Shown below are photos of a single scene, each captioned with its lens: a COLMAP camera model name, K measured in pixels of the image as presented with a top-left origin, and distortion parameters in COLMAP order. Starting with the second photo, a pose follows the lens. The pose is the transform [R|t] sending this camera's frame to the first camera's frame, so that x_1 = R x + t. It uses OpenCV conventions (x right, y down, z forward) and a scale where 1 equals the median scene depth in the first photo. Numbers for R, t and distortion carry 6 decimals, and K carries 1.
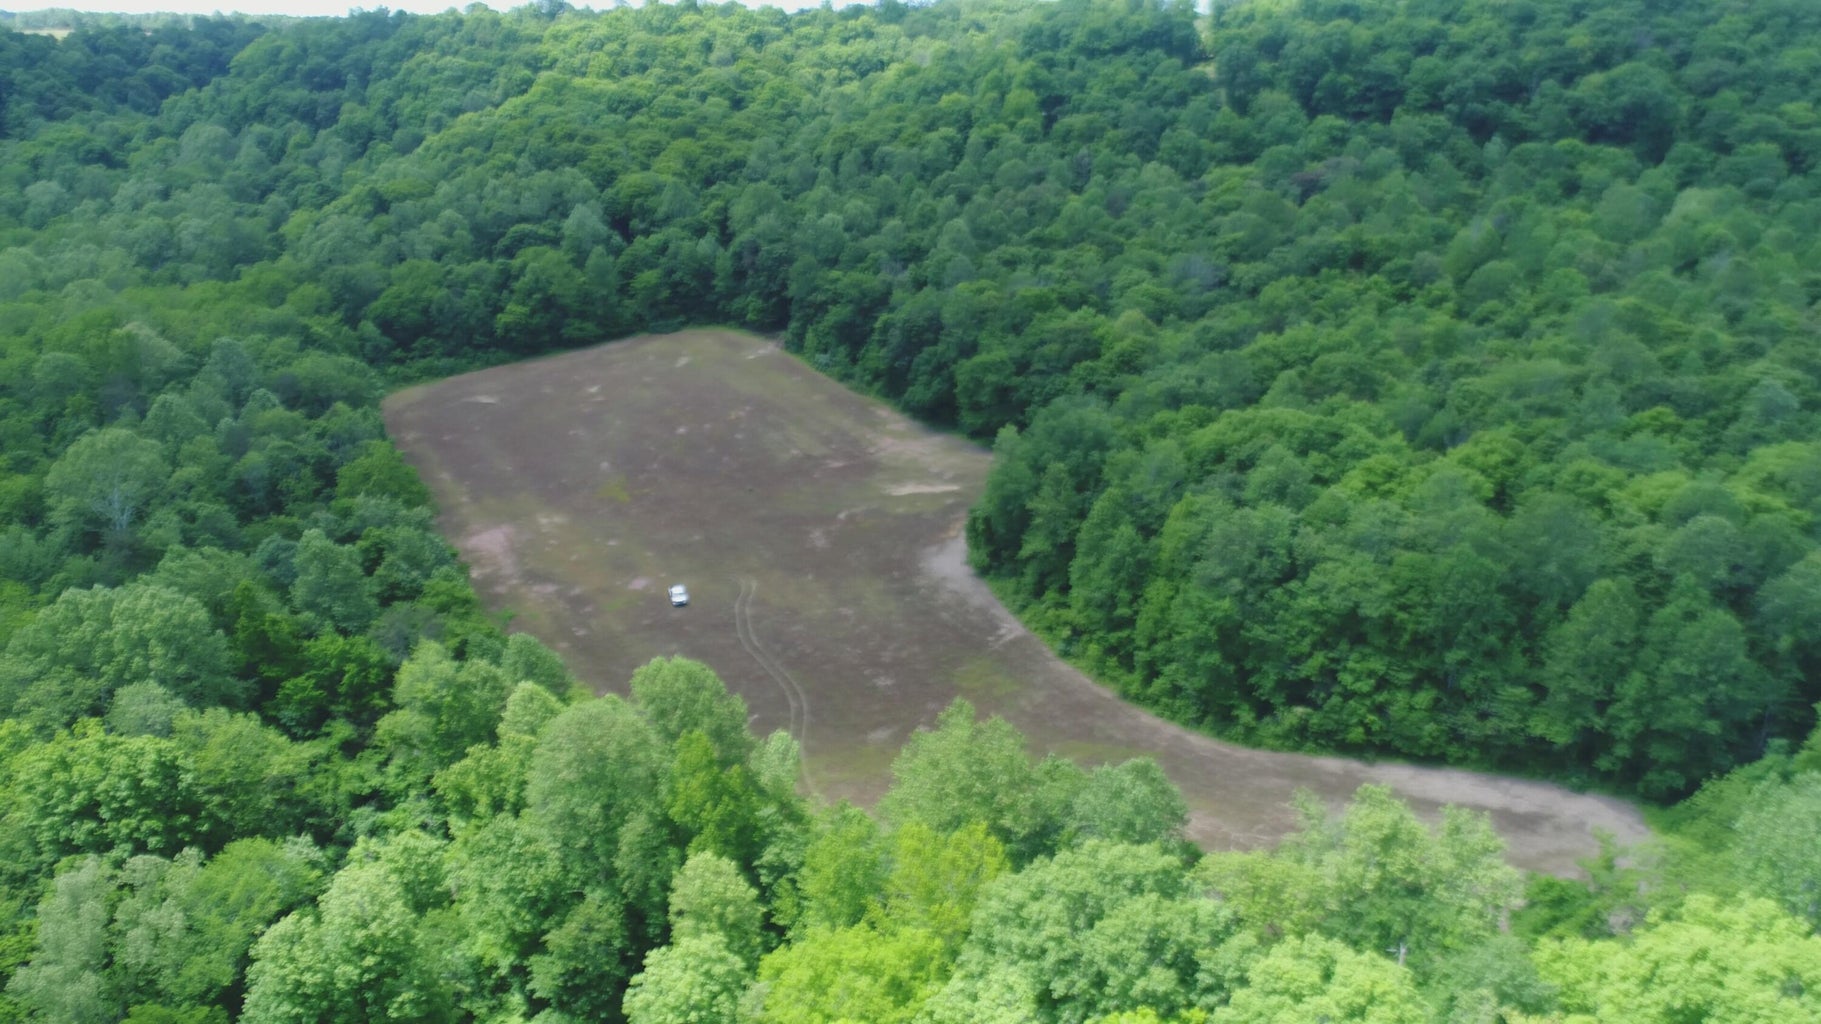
lens RADIAL K [[1274.1, 0, 919.1], [0, 1274.1, 520.9], [0, 0, 1]] dist [0.000401, 0.001039]
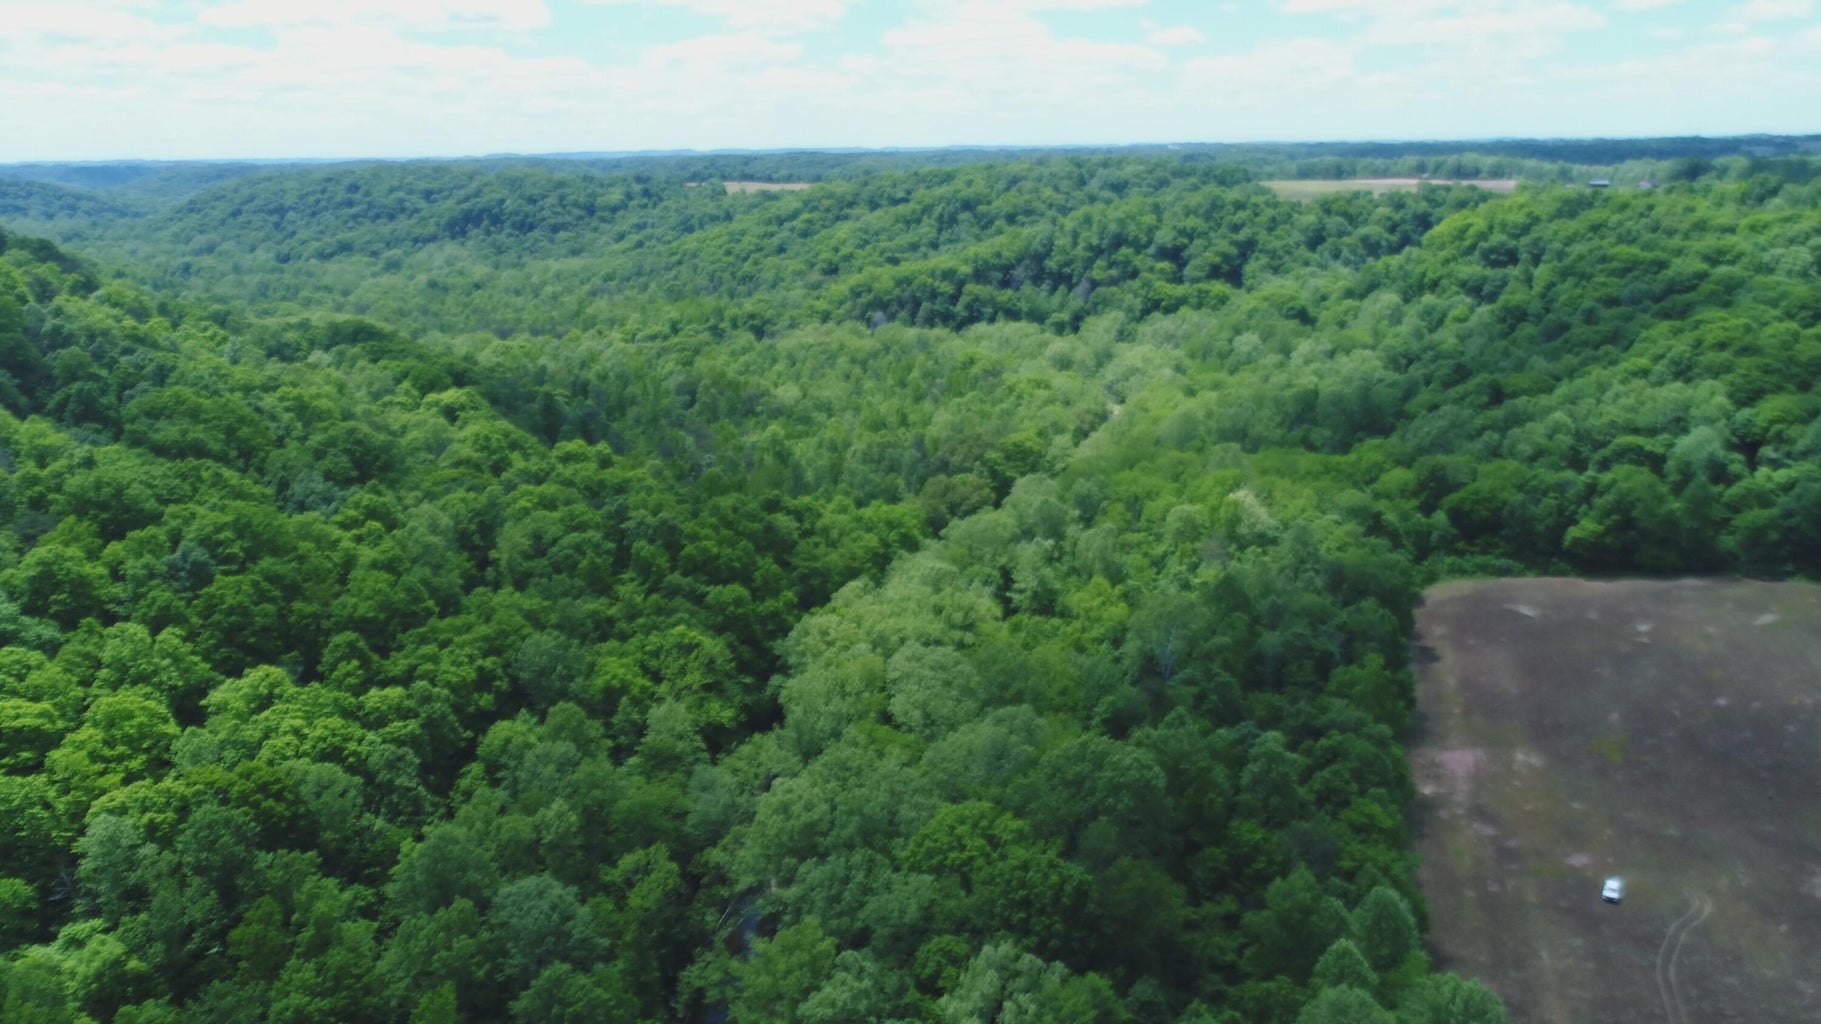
lens RADIAL K [[1274.1, 0, 906.0], [0, 1274.1, 513.2], [0, 0, 1]] dist [0.000401, 0.001039]
pose [[0.639338, 0.189870, -0.745115, 0.139220], [-0.257976, 0.965834, 0.024760, -0.106095], [0.724359, 0.176392, 0.666476, -0.087715]]
